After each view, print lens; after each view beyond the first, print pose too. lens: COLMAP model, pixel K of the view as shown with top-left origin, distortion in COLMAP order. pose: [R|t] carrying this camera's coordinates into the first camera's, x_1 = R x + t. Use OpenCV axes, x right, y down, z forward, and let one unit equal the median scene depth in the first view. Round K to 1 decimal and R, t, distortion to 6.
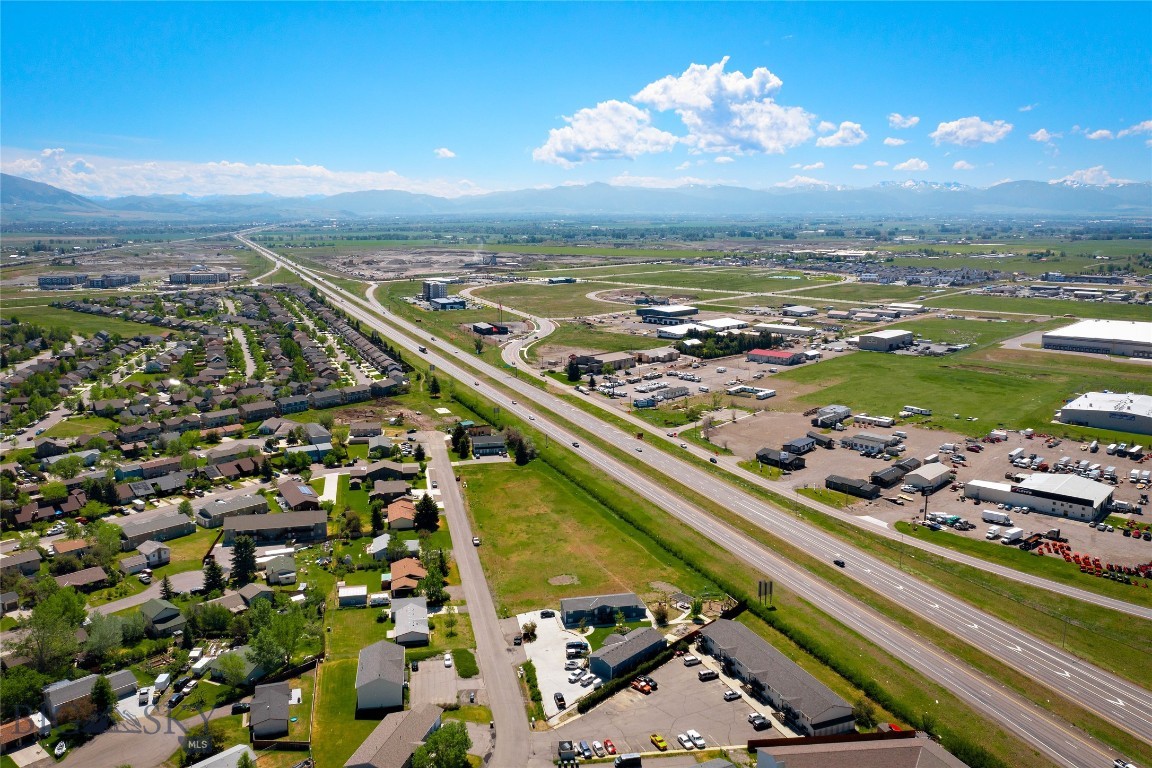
lens RADIAL K [[907.0, 0, 574.6], [0, 907.0, 363.8], [0, 0, 1]] dist [-0.019173, 0.007914]
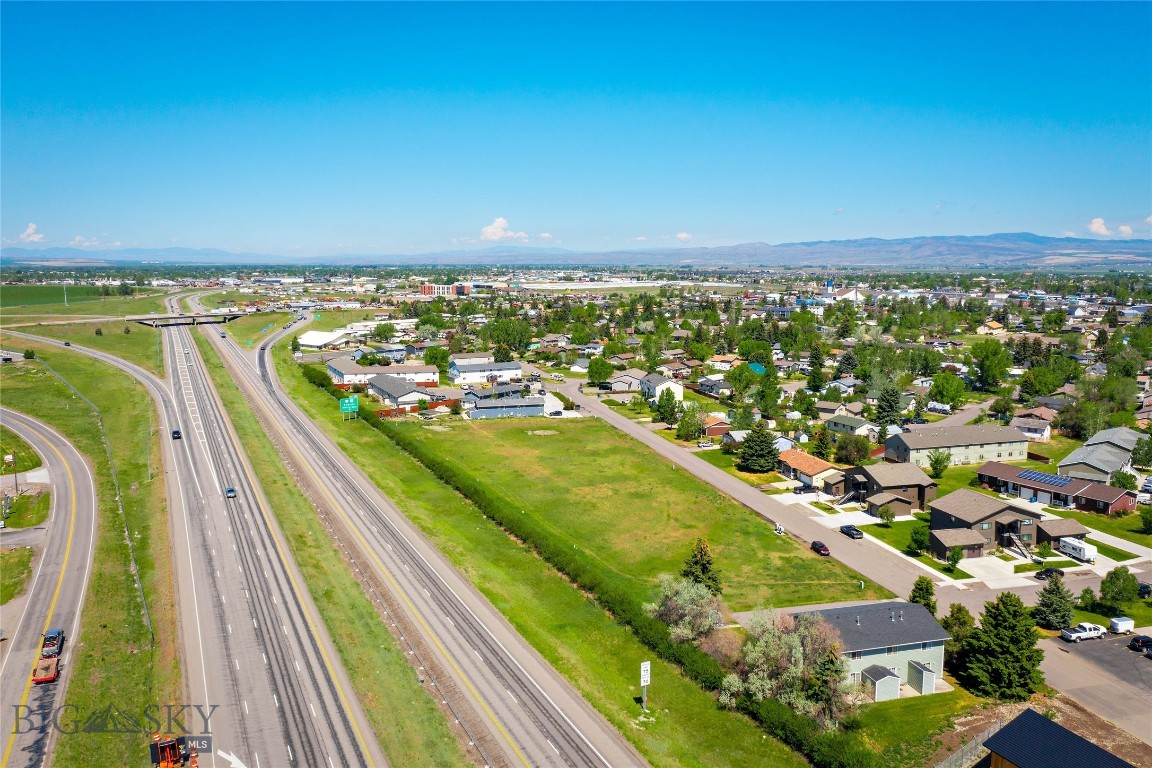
lens RADIAL K [[907.0, 0, 574.6], [0, 907.0, 363.8], [0, 0, 1]] dist [-0.019173, 0.007914]
pose [[-0.999238, 0.002081, -0.038965, -0.008170], [-0.008643, 0.961968, 0.273025, -0.074205], [0.038051, 0.273154, -0.961218, 1.717295]]
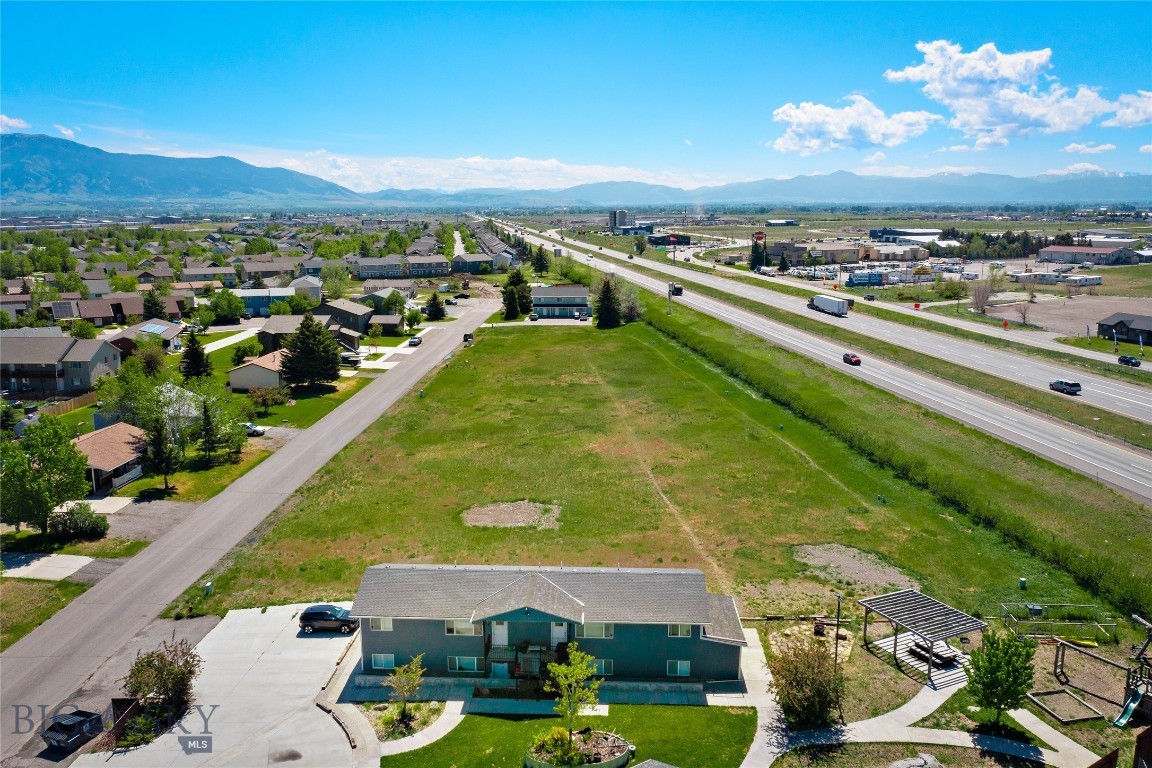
lens RADIAL K [[907.0, 0, 574.6], [0, 907.0, 363.8], [0, 0, 1]] dist [-0.019173, 0.007914]
pose [[0.967245, 0.038273, -0.250942, 0.076266], [-0.036458, 0.999265, 0.011880, 0.168707], [0.251212, -0.002342, 0.967929, 0.651874]]
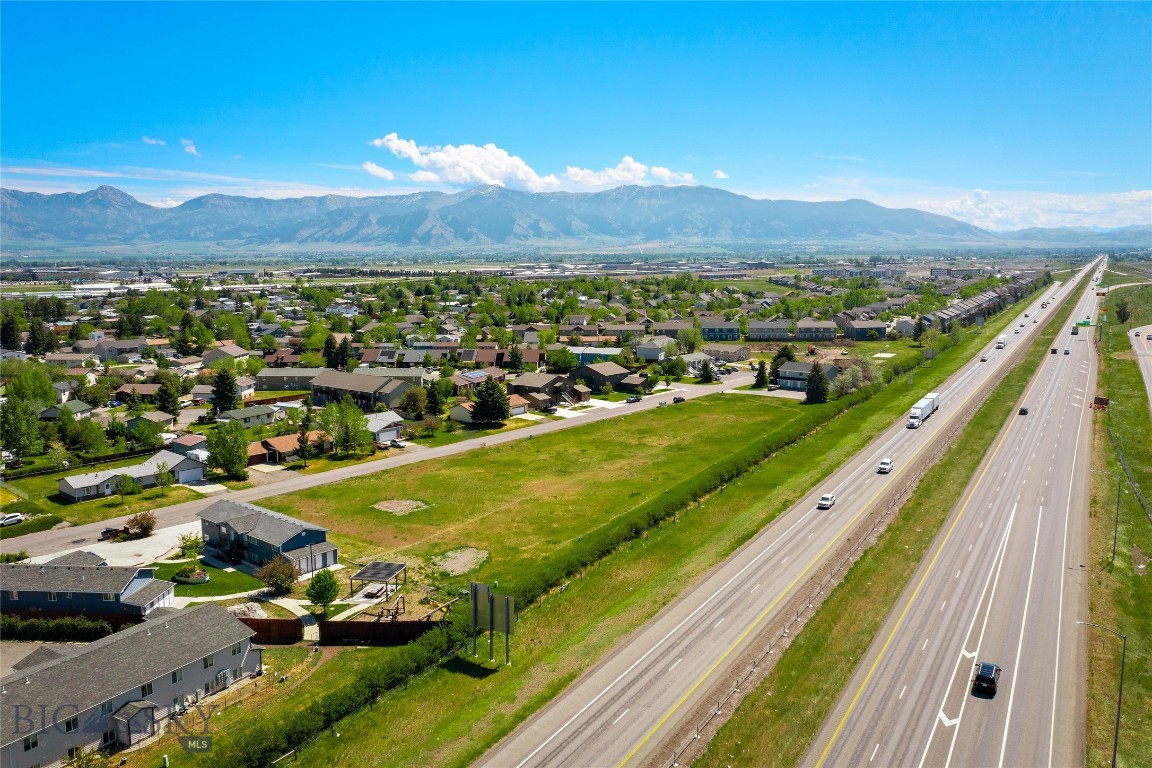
lens RADIAL K [[916.5, 0, 574.7], [0, 916.5, 355.3], [0, 0, 1]] dist [-0.014003, -0.001869]
pose [[0.606727, 0.082218, -0.790647, 0.430436], [-0.119764, 0.992738, 0.011329, 0.121696], [0.785836, 0.087818, 0.612168, 0.683807]]
